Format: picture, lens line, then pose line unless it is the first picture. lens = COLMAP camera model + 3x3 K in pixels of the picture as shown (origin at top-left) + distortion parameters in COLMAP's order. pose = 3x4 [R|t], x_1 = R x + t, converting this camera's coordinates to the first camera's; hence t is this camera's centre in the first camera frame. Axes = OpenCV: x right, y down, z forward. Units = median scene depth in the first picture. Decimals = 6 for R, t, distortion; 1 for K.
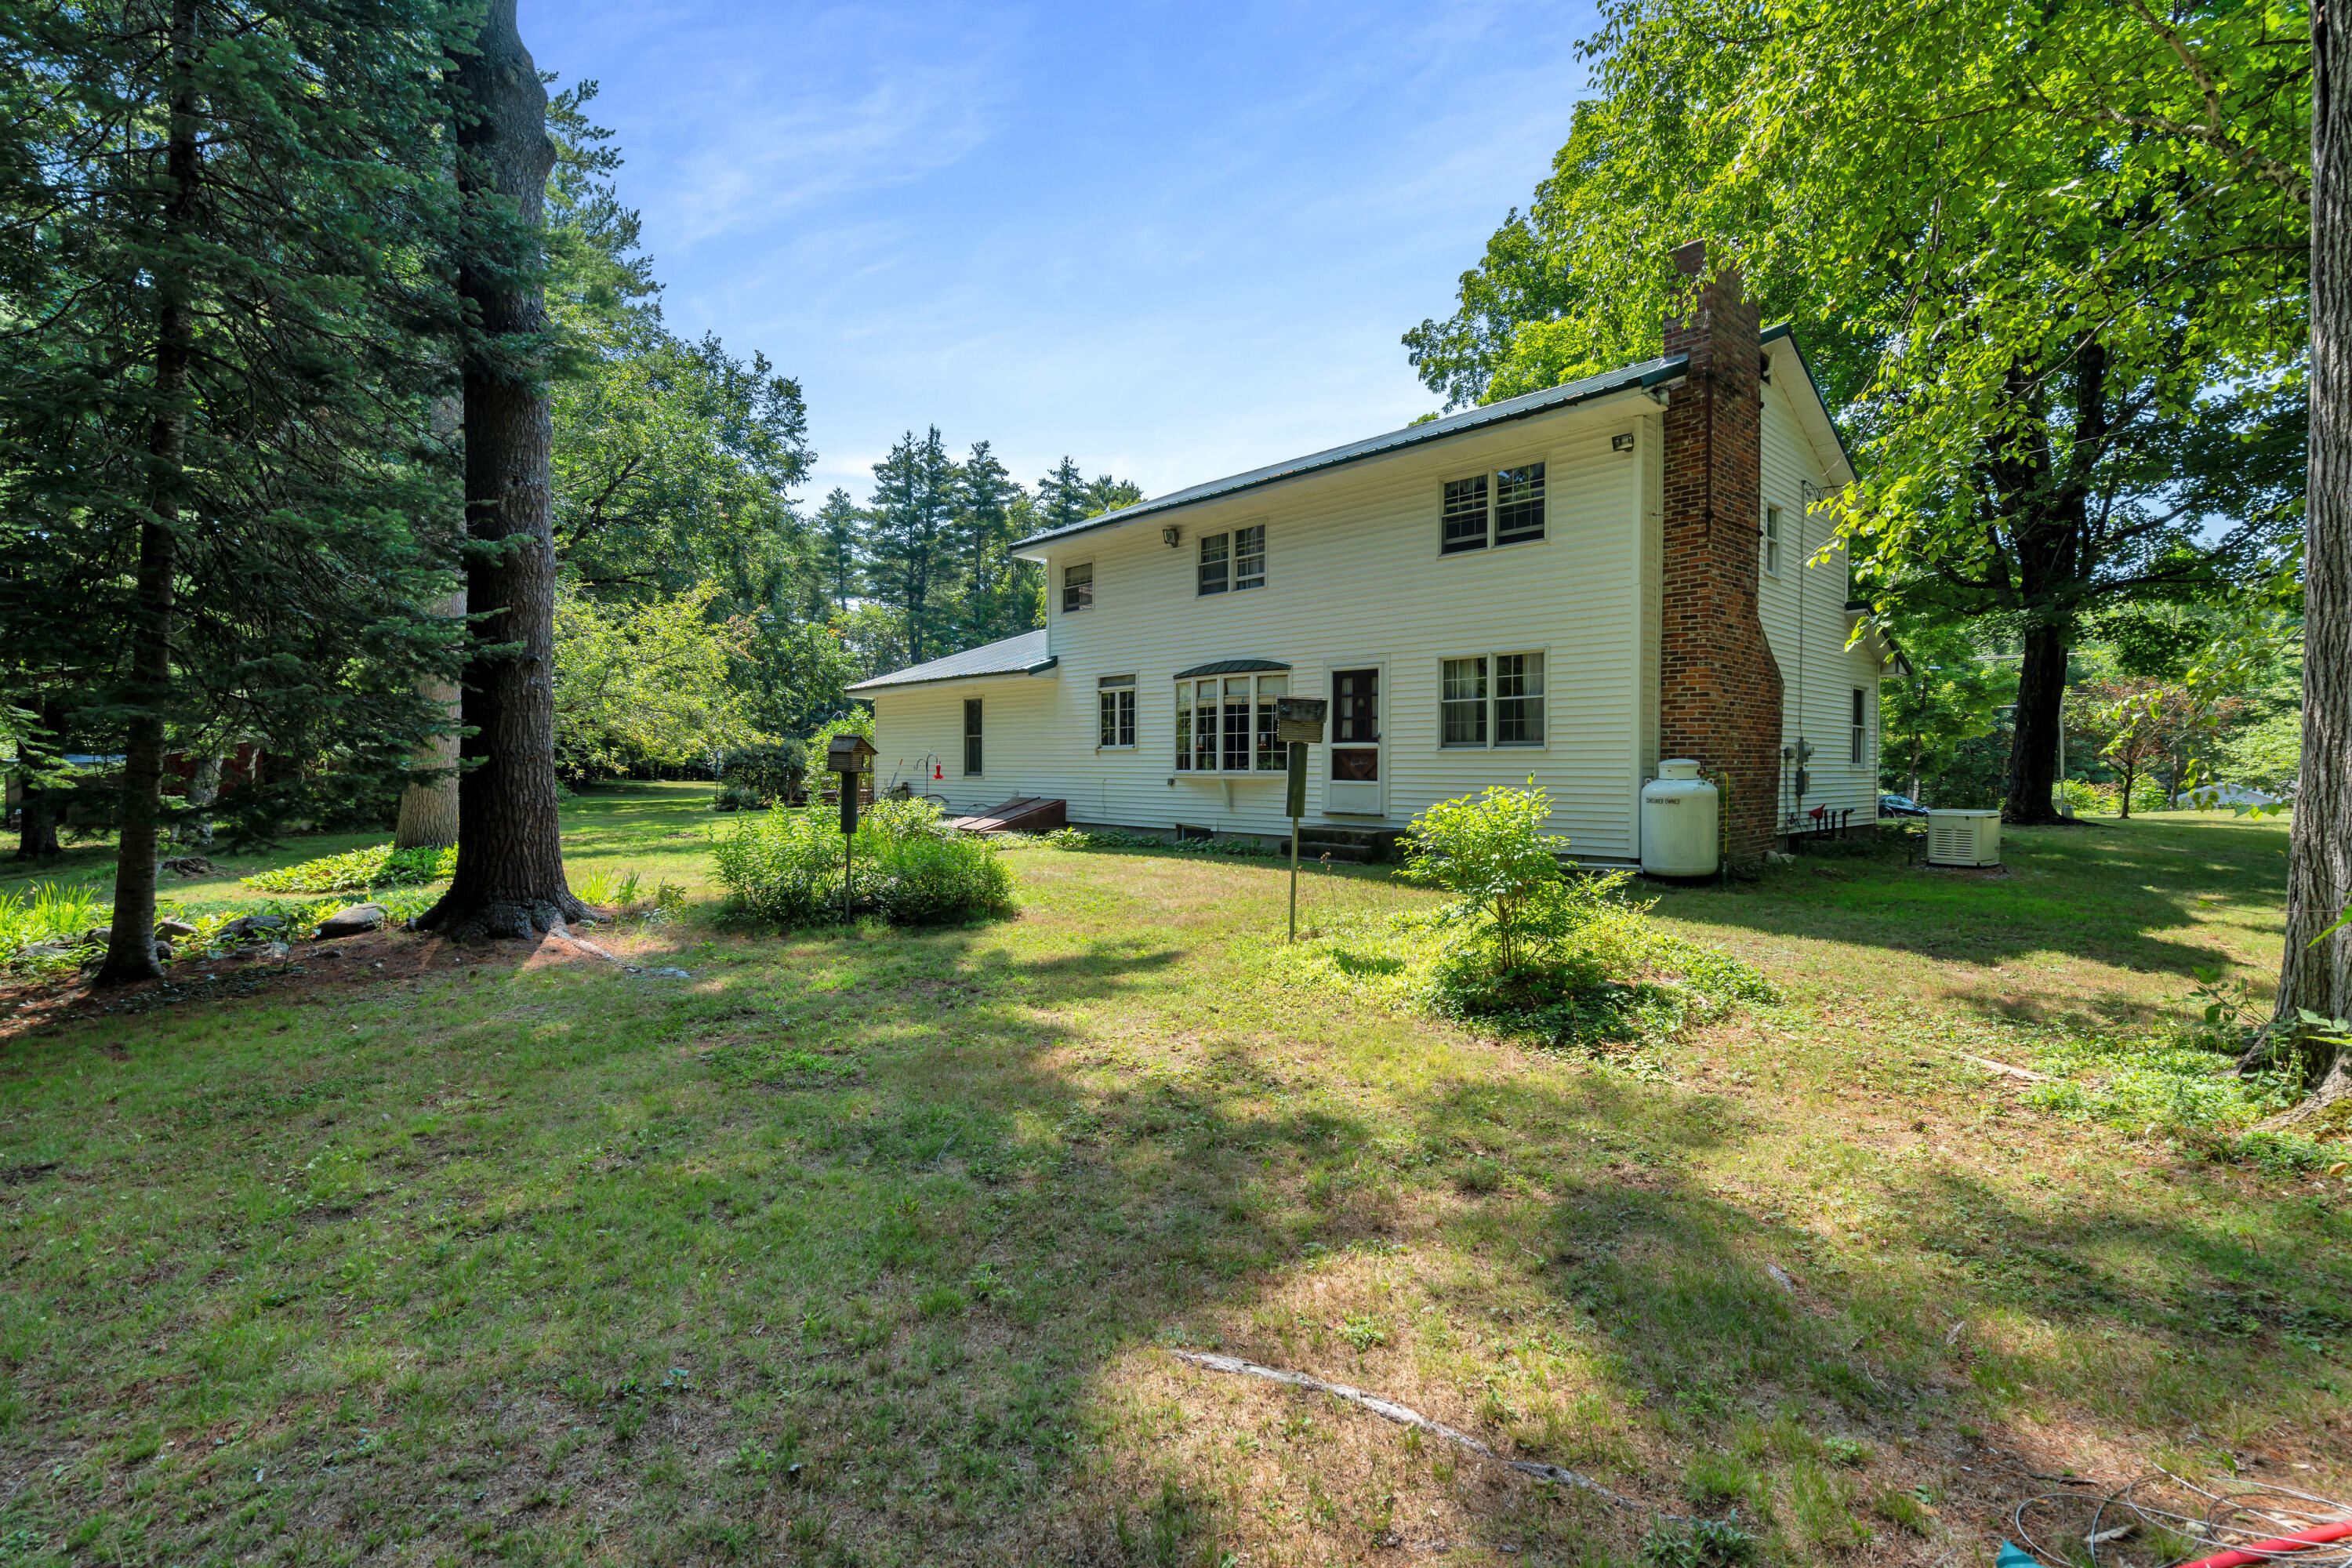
lens RADIAL K [[1086.6, 0, 1176.3], [0, 1086.6, 777.5], [0, 0, 1]] dist [-0.002898, -0.000217]
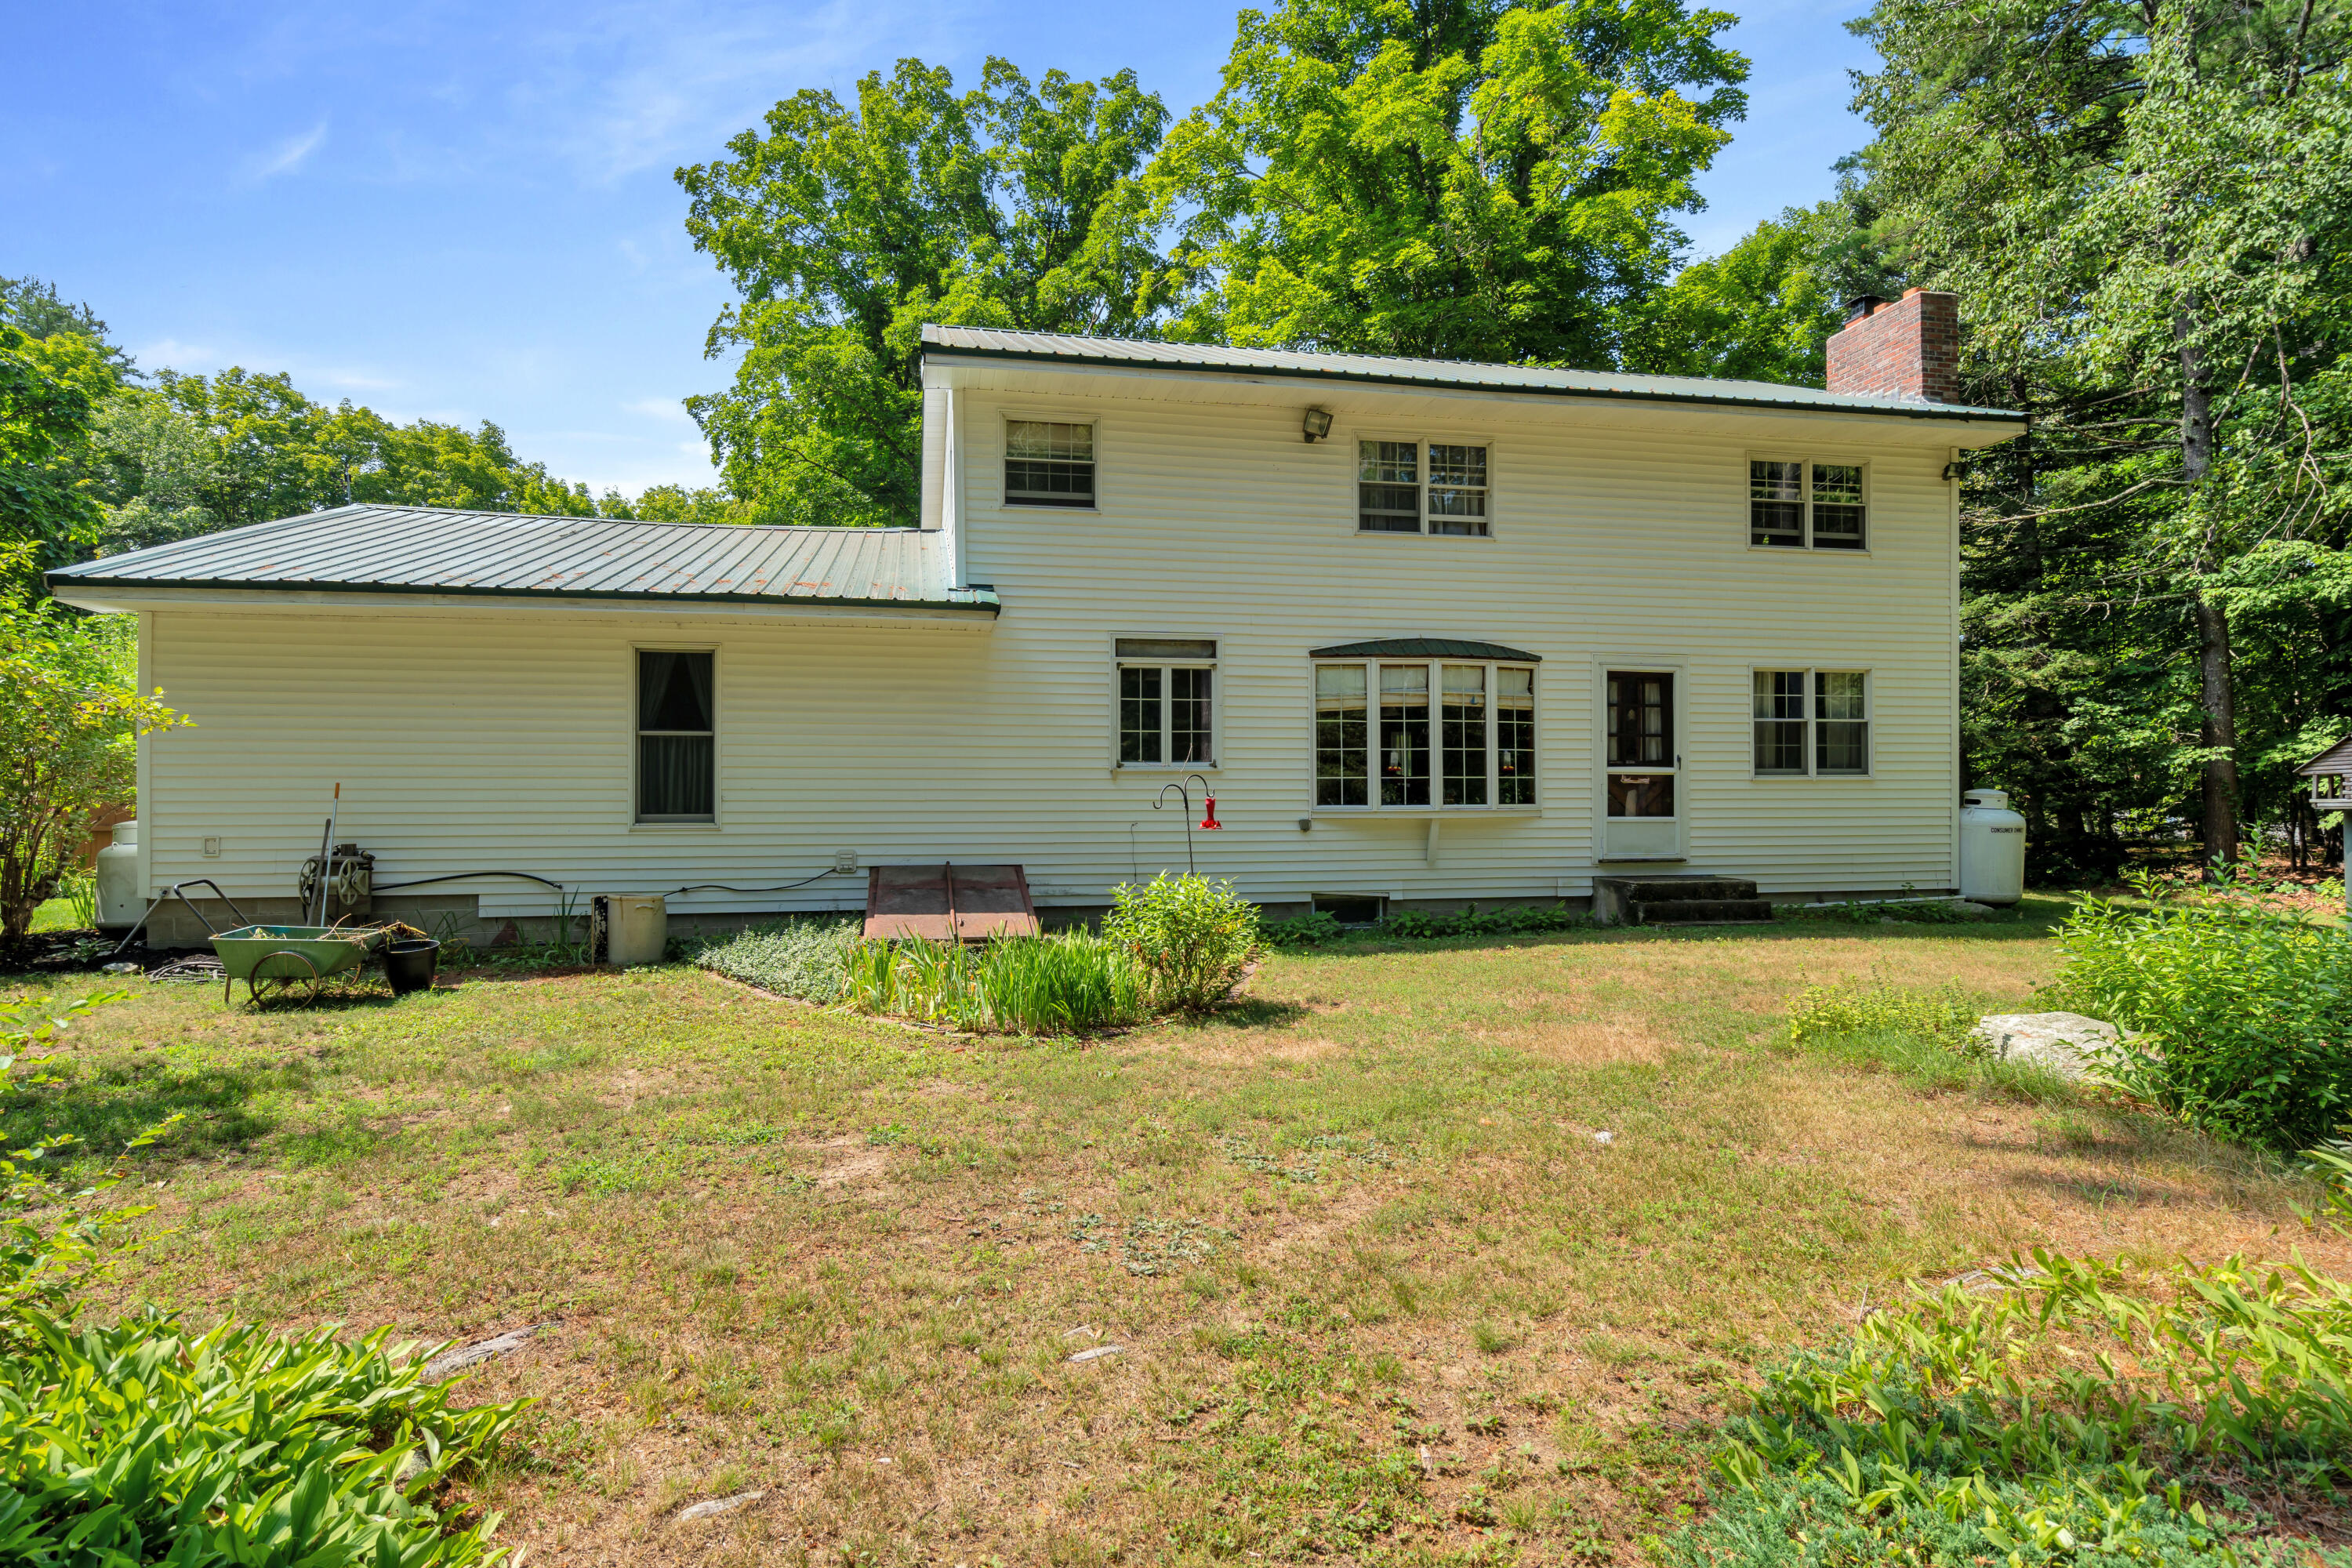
lens RADIAL K [[1230.7, 0, 1176.0], [0, 1230.7, 785.3], [0, 0, 1]] dist [-0.000452, -0.000007]
pose [[0.532283, 0.004086, 0.846557, -0.681881], [0.009959, 0.999889, -0.011088, -0.011949], [-0.846508, 0.014333, 0.532183, 0.752534]]
